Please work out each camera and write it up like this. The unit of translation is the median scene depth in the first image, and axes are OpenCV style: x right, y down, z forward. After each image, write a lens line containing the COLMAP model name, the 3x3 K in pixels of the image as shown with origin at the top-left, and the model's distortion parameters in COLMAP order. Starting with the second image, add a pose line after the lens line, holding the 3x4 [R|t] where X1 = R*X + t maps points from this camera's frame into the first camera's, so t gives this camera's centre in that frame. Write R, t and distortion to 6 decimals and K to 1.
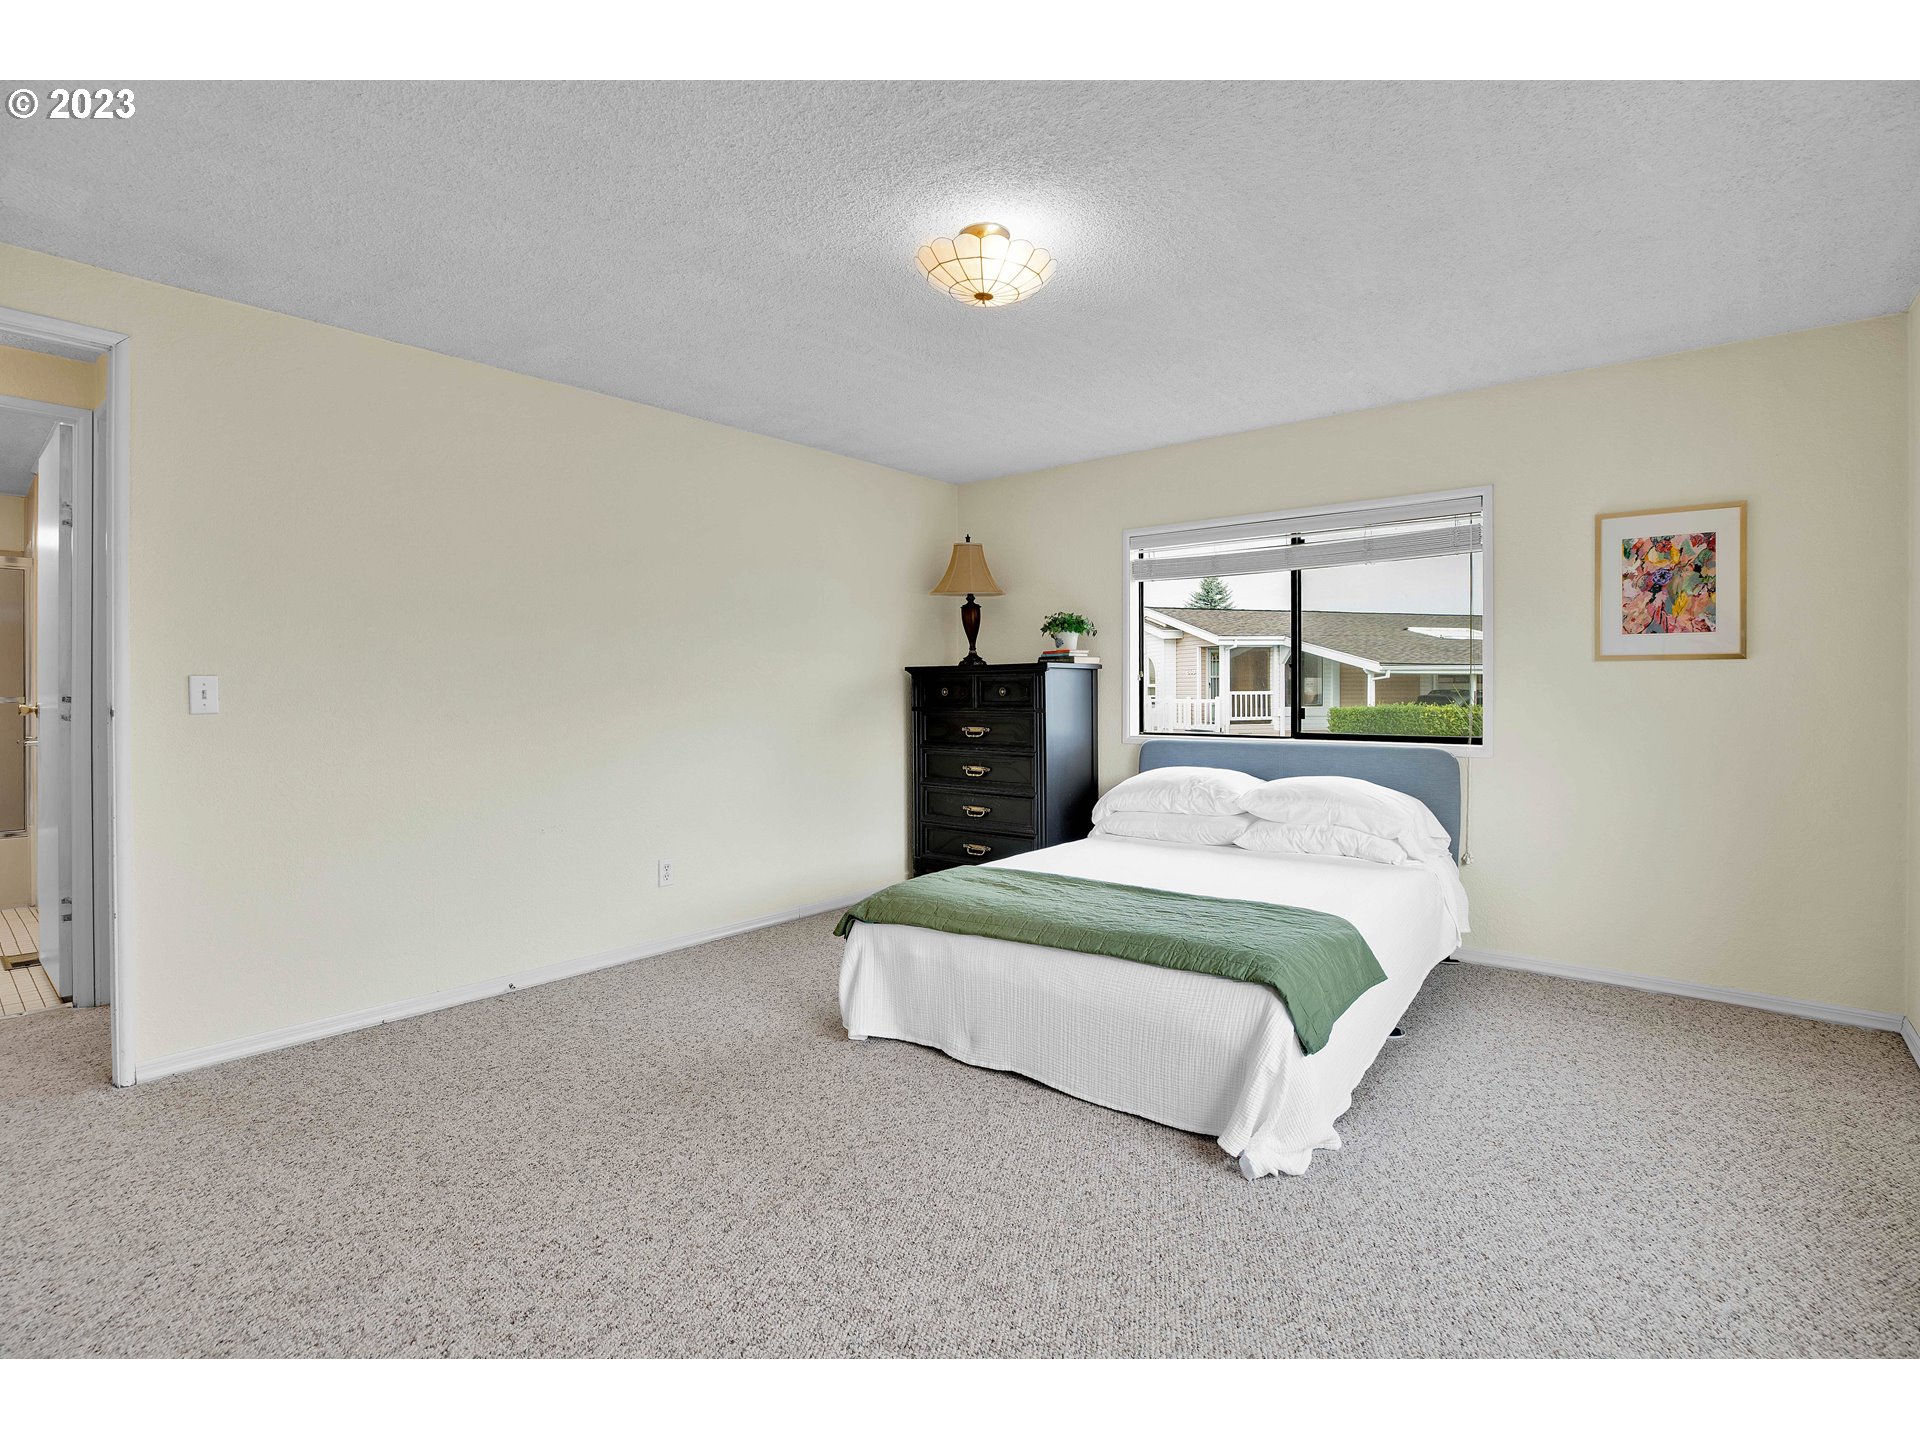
lens RADIAL K [[891.1, 0, 960.0], [0, 891.1, 720.0], [0, 0, 1]] dist [-0.044778, 0.012190]
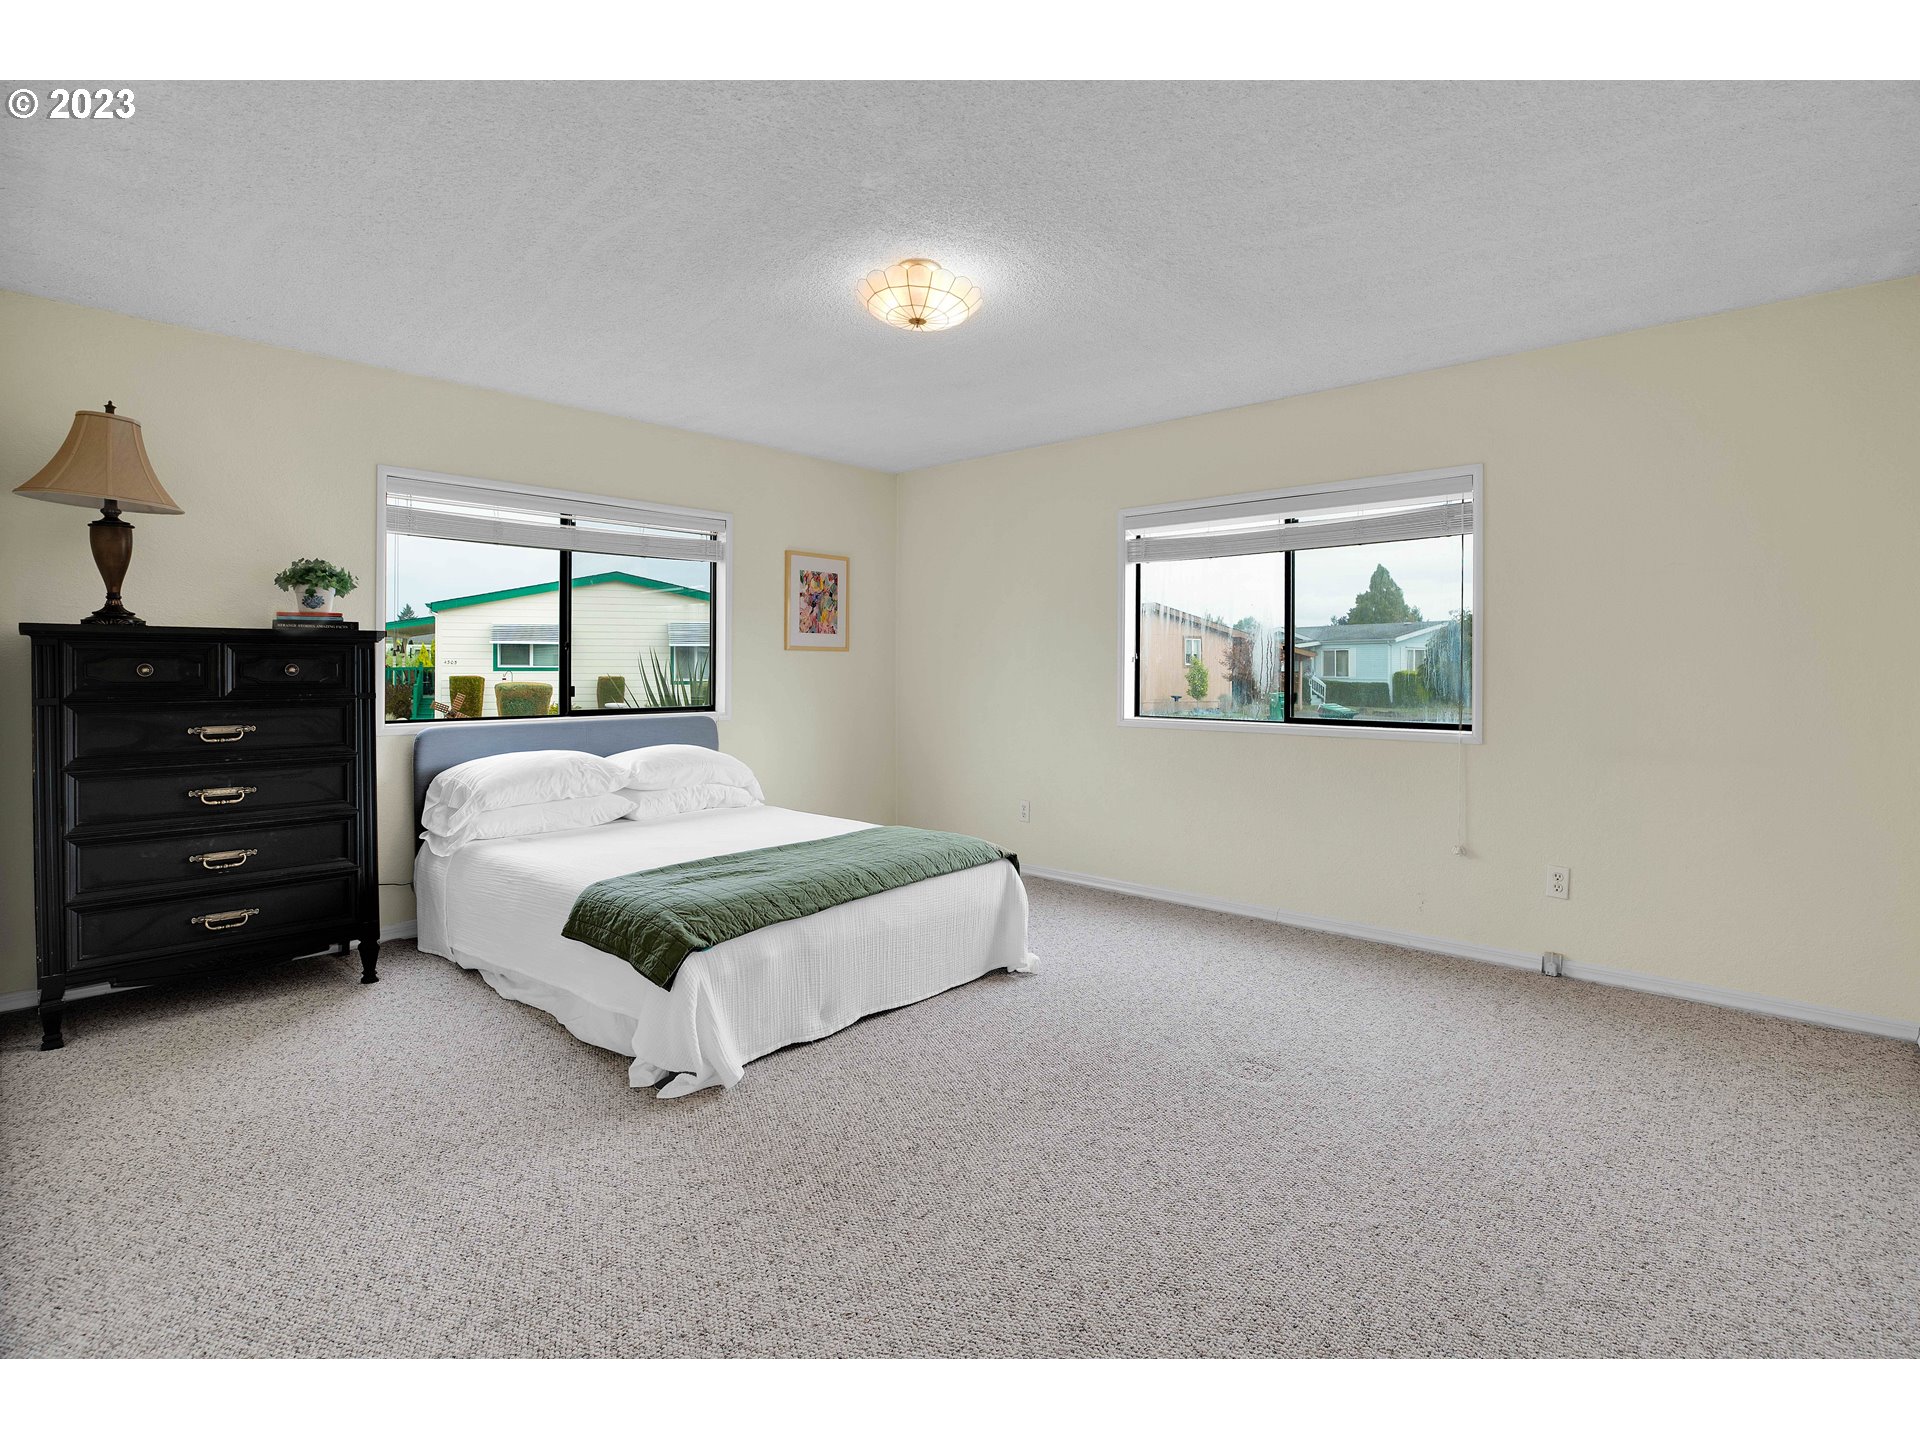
lens RADIAL K [[891.1, 0, 960.0], [0, 891.1, 720.0], [0, 0, 1]] dist [-0.044778, 0.012190]
pose [[0.084182, -0.054559, 0.994956, -0.774980], [0.027762, 0.998241, 0.052390, -0.019705], [-0.996064, 0.023212, 0.085548, 0.598474]]
